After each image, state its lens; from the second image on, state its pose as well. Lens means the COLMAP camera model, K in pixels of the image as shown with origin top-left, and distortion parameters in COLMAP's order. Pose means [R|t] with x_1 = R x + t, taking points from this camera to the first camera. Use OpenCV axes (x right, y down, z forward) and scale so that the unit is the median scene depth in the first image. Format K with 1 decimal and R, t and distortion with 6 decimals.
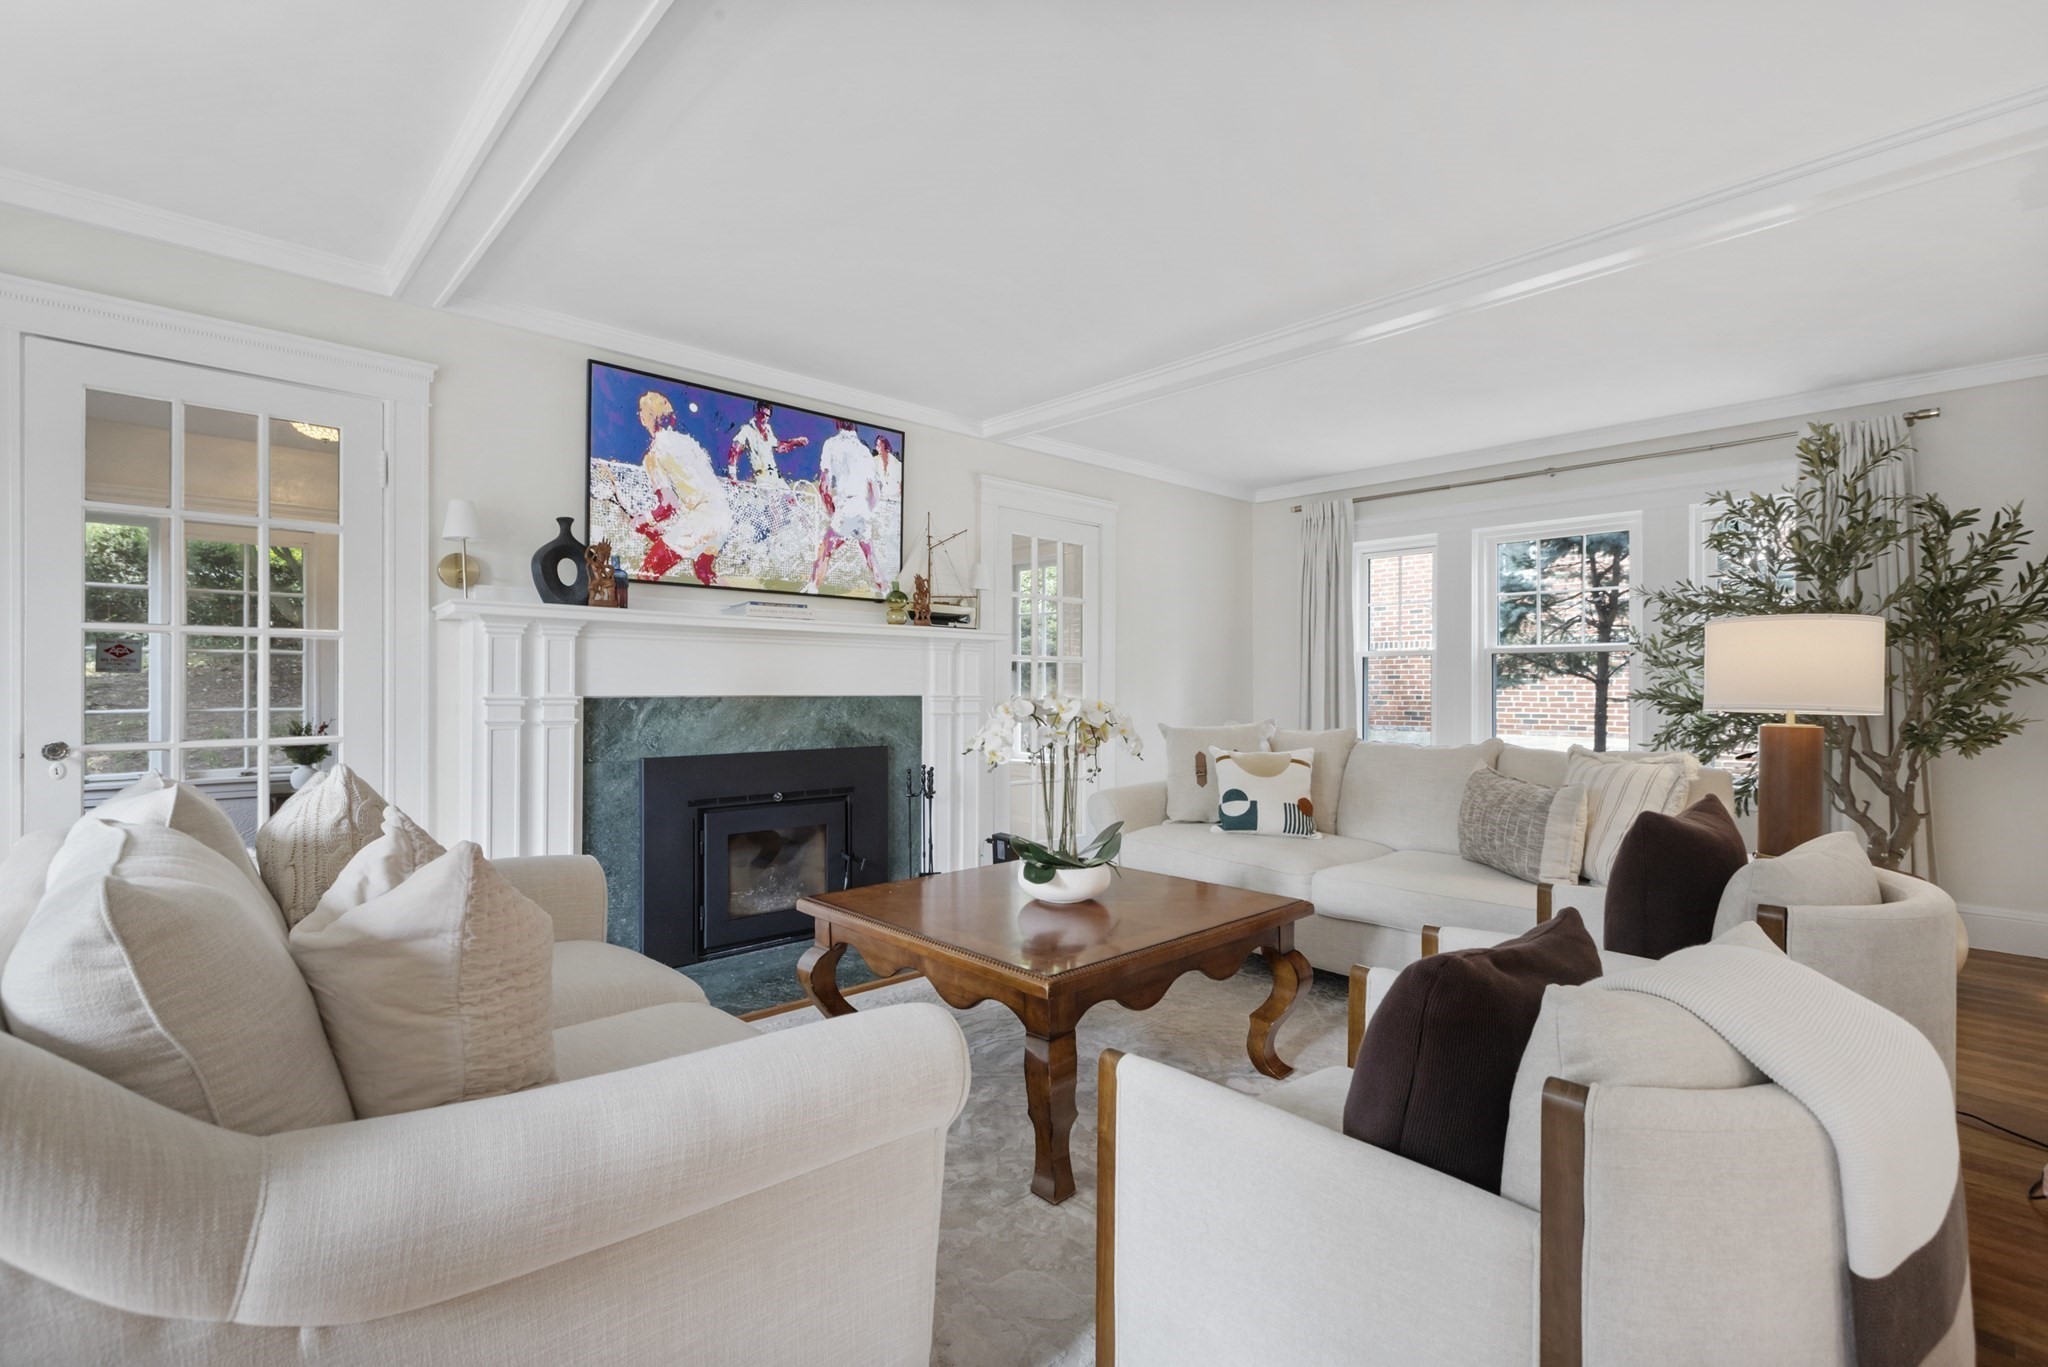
lens RADIAL K [[922.4, 0, 1024.0], [0, 922.4, 683.5], [0, 0, 1]] dist [0.000846, 0.000759]
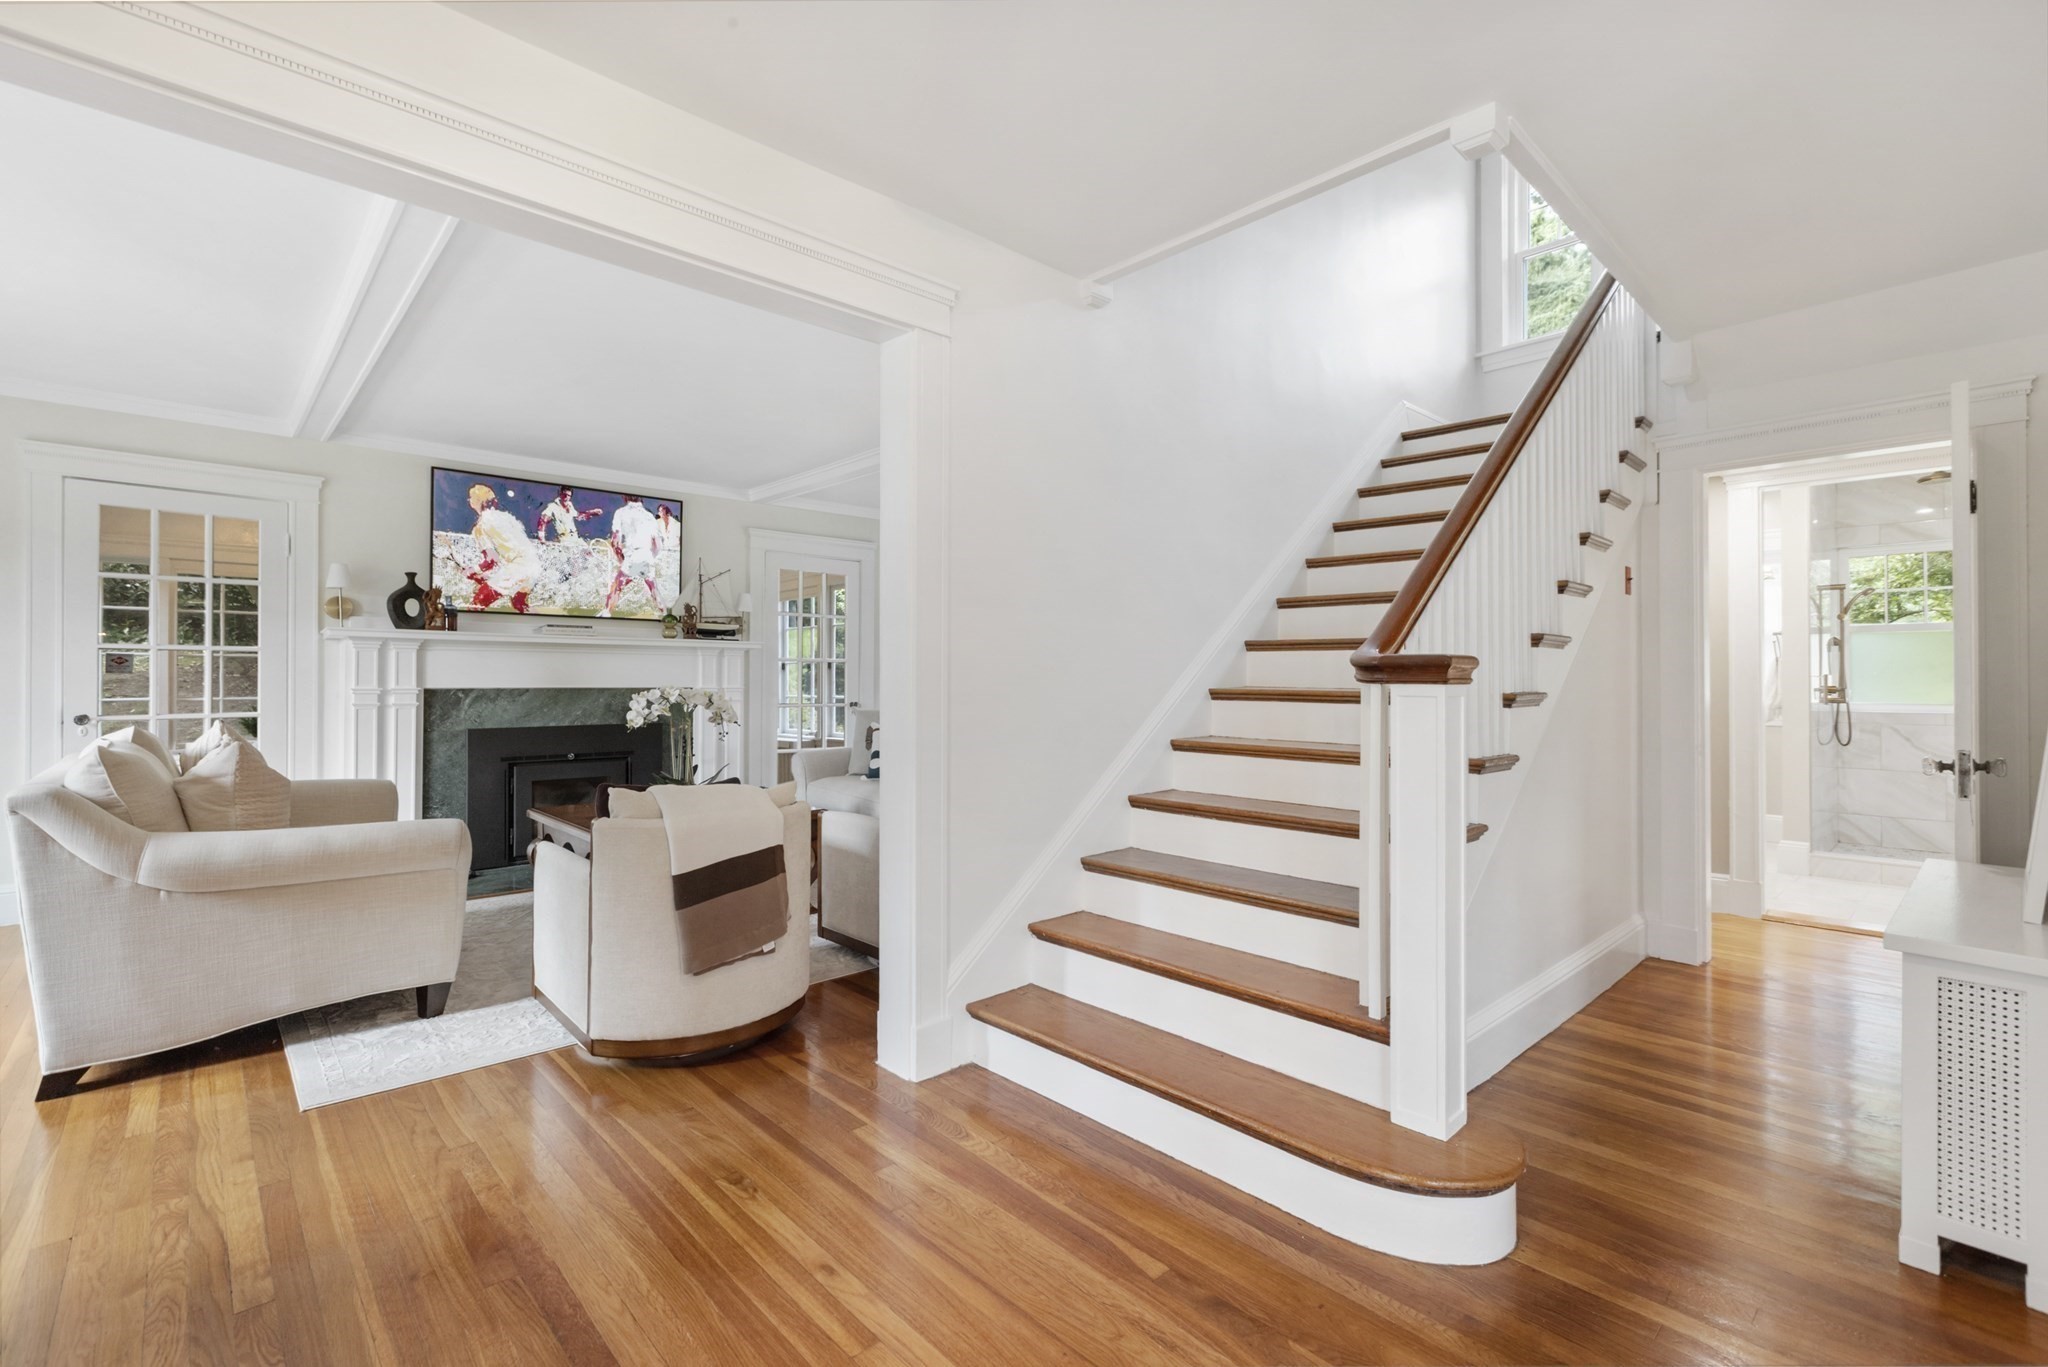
lens RADIAL K [[905.4, 0, 1033.9], [0, 905.4, 676.3], [0, 0, 1]] dist [-0.000166, -0.000904]
pose [[0.999995, -0.000672, 0.002935, 0.481704], [0.000674, 1.000000, -0.000645, -0.003896], [-0.002935, 0.000647, 0.999995, -0.460826]]
